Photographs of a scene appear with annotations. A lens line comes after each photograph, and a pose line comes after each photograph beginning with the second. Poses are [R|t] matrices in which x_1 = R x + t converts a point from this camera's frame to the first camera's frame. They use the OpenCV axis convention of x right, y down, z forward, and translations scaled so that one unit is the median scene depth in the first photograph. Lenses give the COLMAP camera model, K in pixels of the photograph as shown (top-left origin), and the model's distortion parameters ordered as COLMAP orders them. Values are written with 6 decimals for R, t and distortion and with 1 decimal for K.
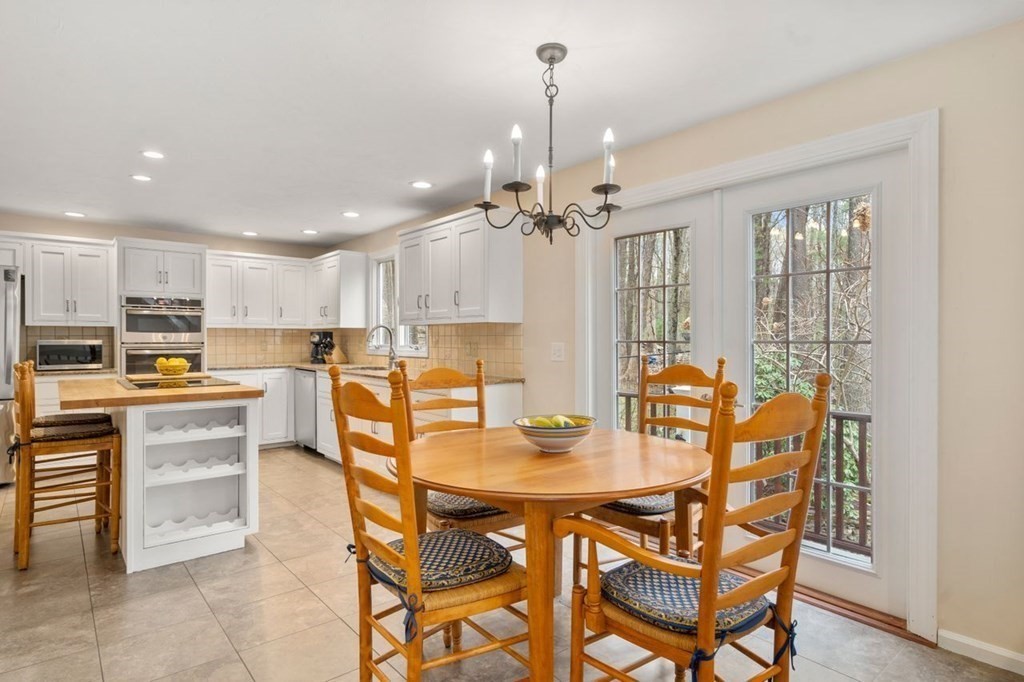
lens RADIAL K [[547.5, 0, 514.0], [0, 547.5, 340.2], [0, 0, 1]] dist [-0.006926, -0.002637]
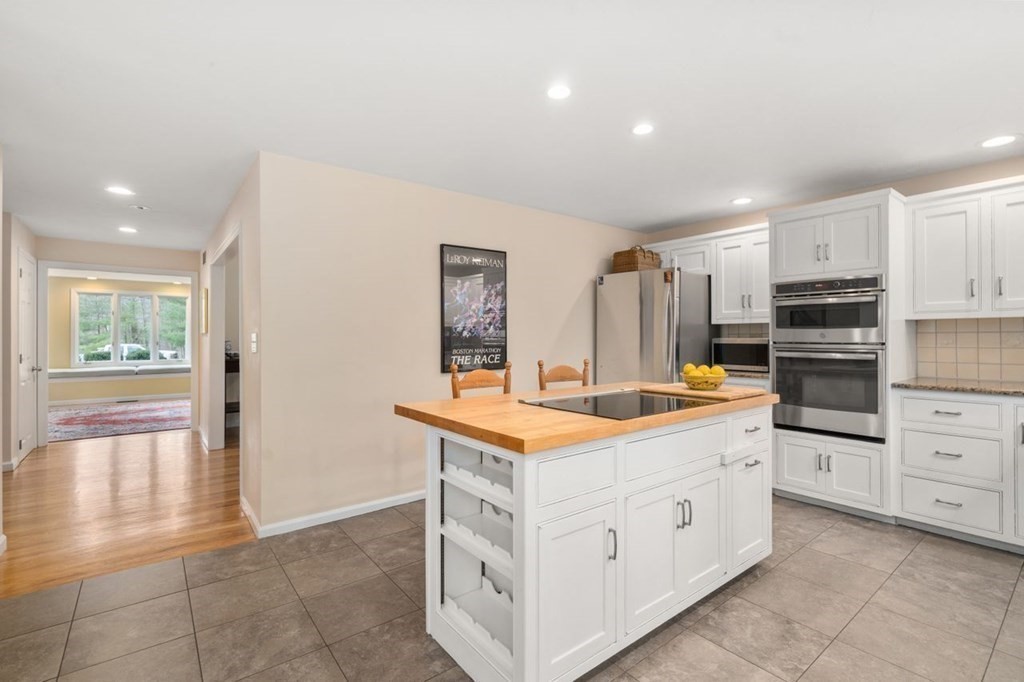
lens RADIAL K [[461.2, 0, 515.7], [0, 461.2, 336.3], [0, 0, 1]] dist [0.001078, 0.000804]
pose [[-0.028609, 0.001616, -0.999589, -0.016161], [-0.000937, 0.999998, 0.001644, -0.003876], [0.999590, 0.000984, -0.028607, 0.579388]]
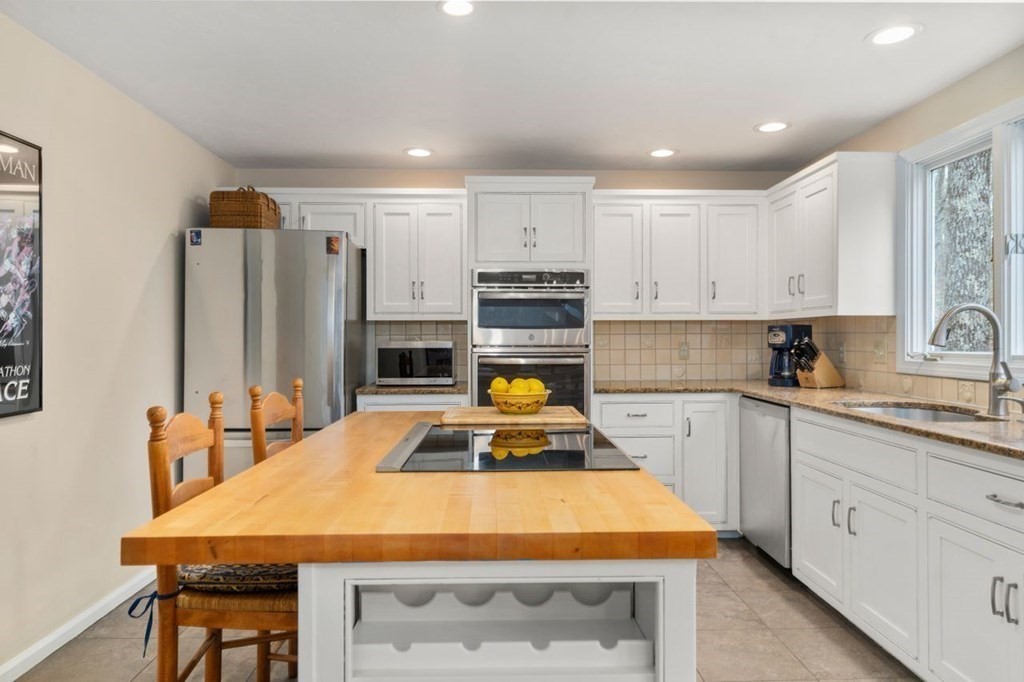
lens RADIAL K [[661.3, 0, 506.4], [0, 661.3, 336.5], [0, 0, 1]] dist [0.006271, 0.002874]
pose [[0.779347, -0.000557, -0.626592, -0.191977], [-0.001257, 0.999996, -0.002453, -0.003012], [0.626591, 0.002700, 0.779344, 0.390914]]
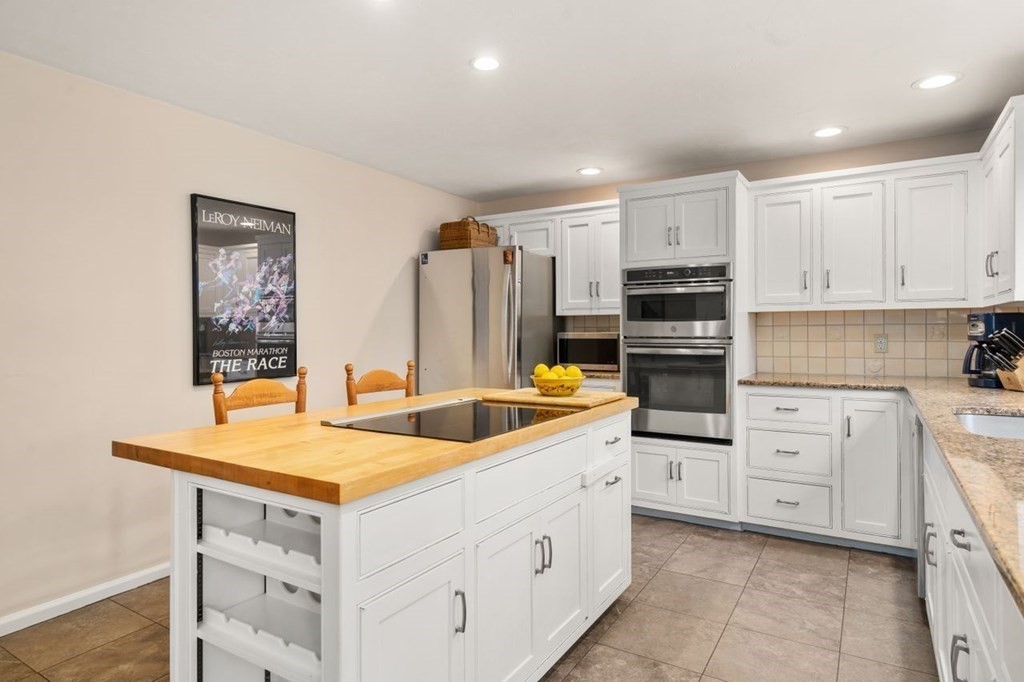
lens RADIAL K [[578.4, 0, 510.0], [0, 578.4, 333.0], [0, 0, 1]] dist [0.003735, 0.007011]
pose [[0.310944, 0.004332, -0.950418, -0.045643], [0.001365, 0.999987, 0.005005, -0.003402], [0.950427, -0.002854, 0.310934, 0.570664]]
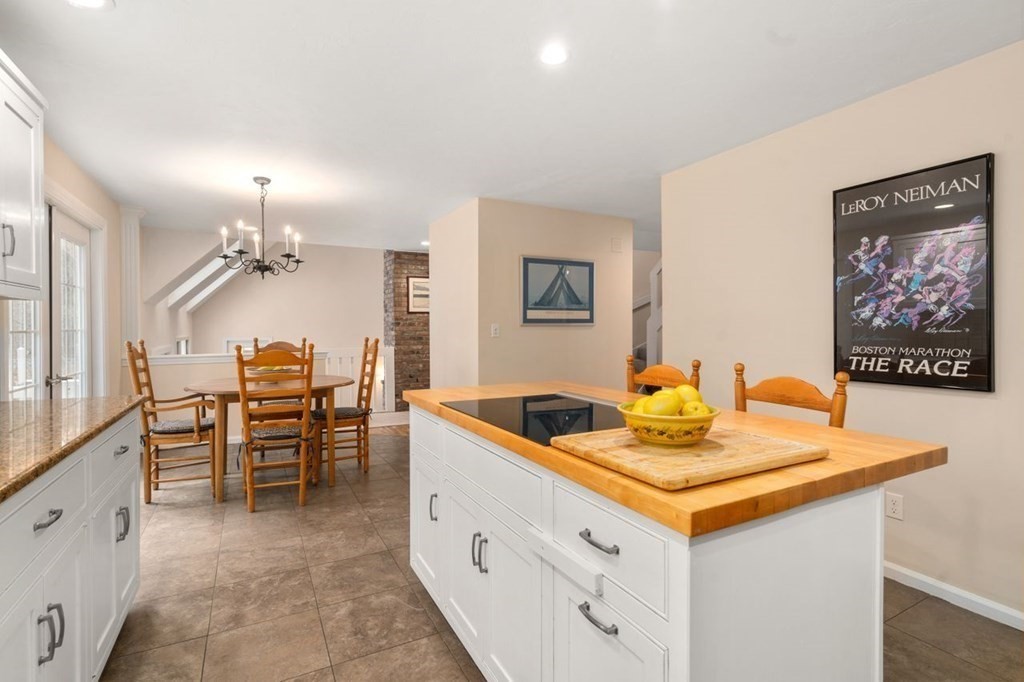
lens RADIAL K [[477.5, 0, 509.2], [0, 477.5, 333.4], [0, 0, 1]] dist [-0.002811, -0.000921]
pose [[-0.980686, -0.001259, 0.195582, -0.437391], [0.001974, 0.999865, 0.016334, -0.003758], [-0.195576, 0.016404, -0.980551, 0.966114]]
